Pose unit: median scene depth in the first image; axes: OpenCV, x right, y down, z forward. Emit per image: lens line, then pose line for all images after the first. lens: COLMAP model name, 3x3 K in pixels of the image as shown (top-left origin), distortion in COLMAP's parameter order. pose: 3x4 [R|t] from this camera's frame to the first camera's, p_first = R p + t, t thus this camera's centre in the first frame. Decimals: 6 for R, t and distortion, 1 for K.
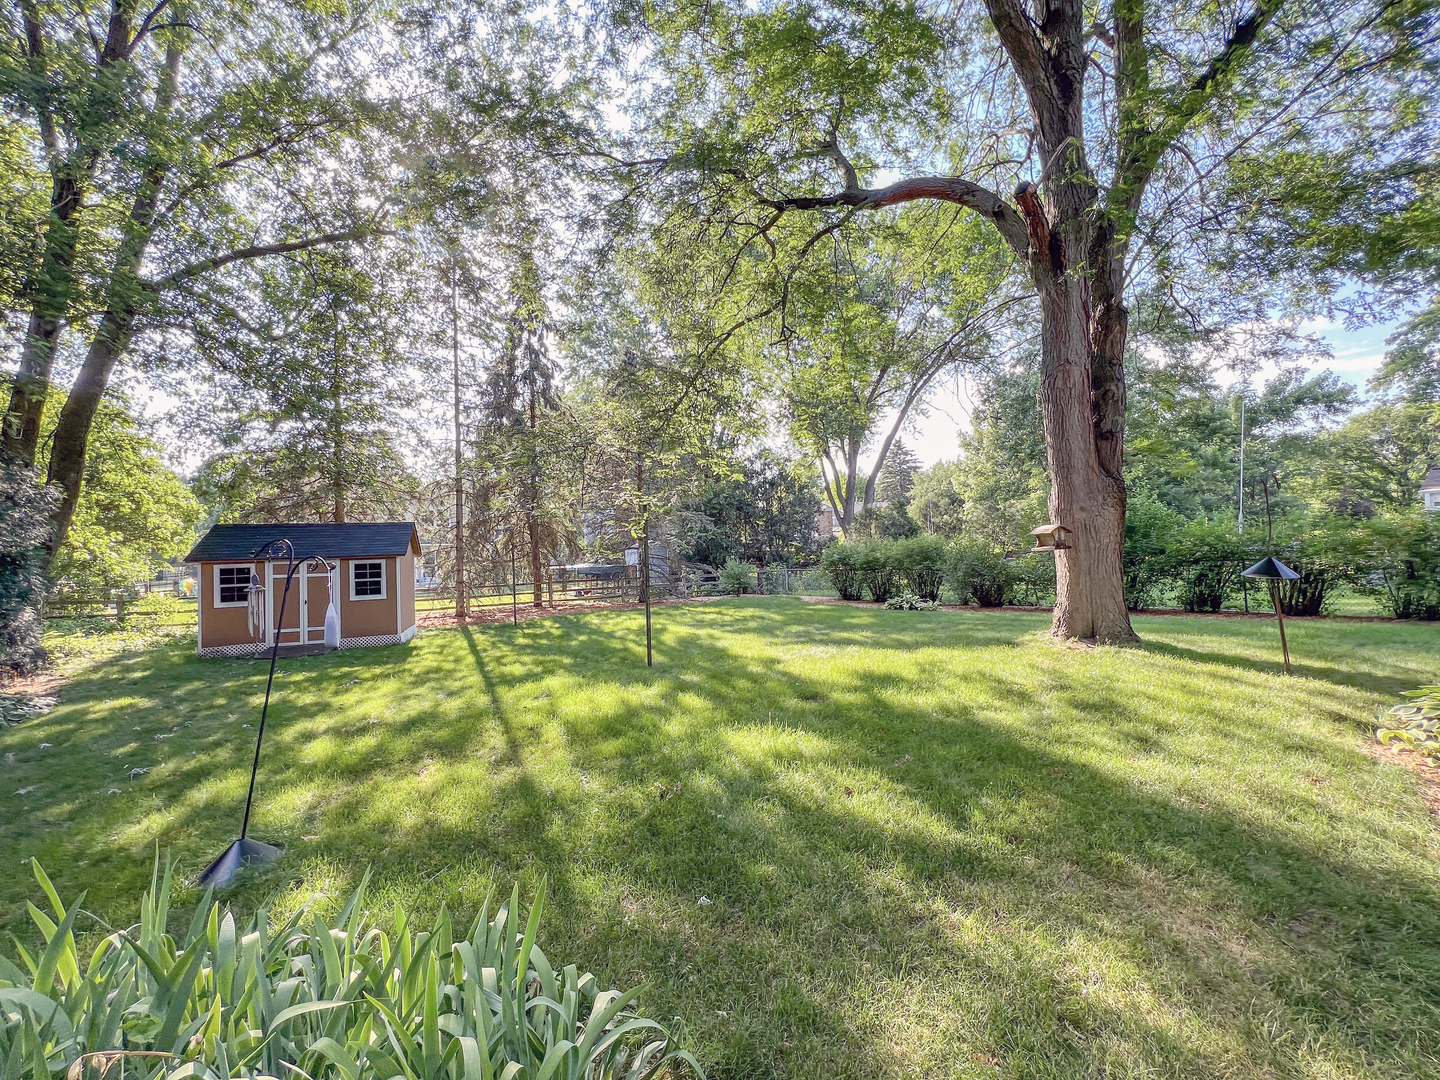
lens RADIAL K [[566.2, 0, 707.3], [0, 566.2, 527.6], [0, 0, 1]] dist [-0.002631, 0.000205]
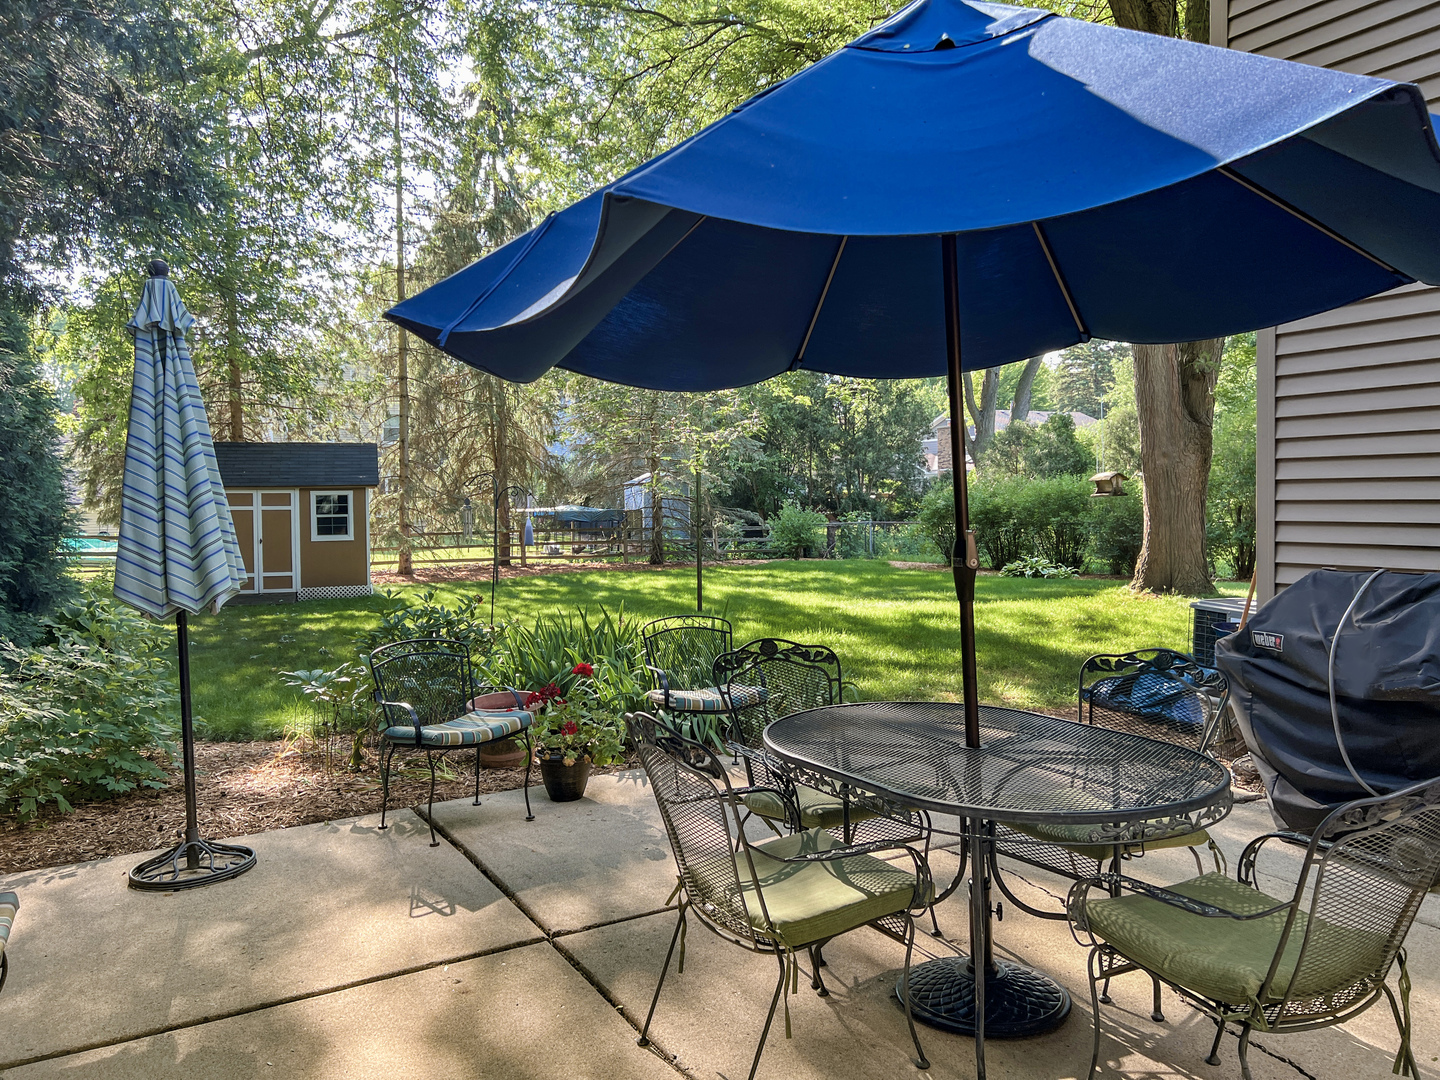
lens RADIAL K [[1088.8, 0, 721.2], [0, 1088.8, 543.0], [0, 0, 1]] dist [0.016514, 0.000735]
pose [[0.999579, 0.024617, -0.015386, -0.024297], [-0.023165, 0.995822, 0.088323, -0.015498], [0.017496, -0.087930, 0.995973, -0.448380]]
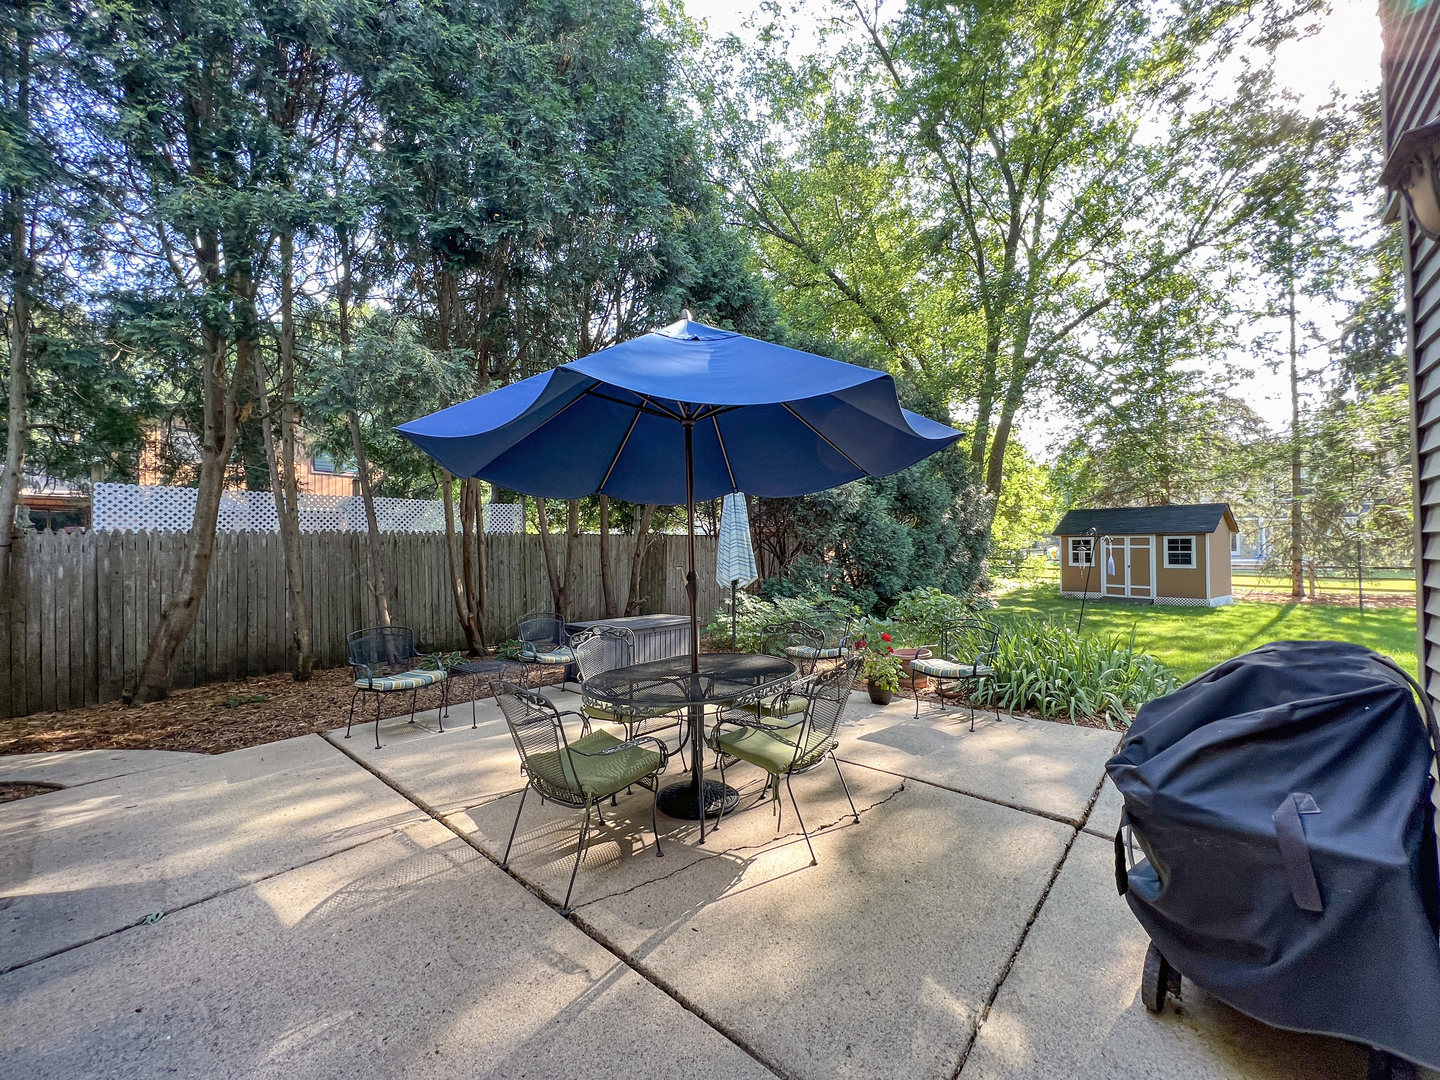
lens RADIAL K [[566.2, 0, 713.5], [0, 566.2, 540.3], [0, 0, 1]] dist [-0.002631, 0.000205]
pose [[0.285173, 0.026078, -0.958121, 0.247856], [0.039845, 0.998443, 0.039035, -0.018877], [0.957648, -0.049308, 0.283690, -0.273989]]
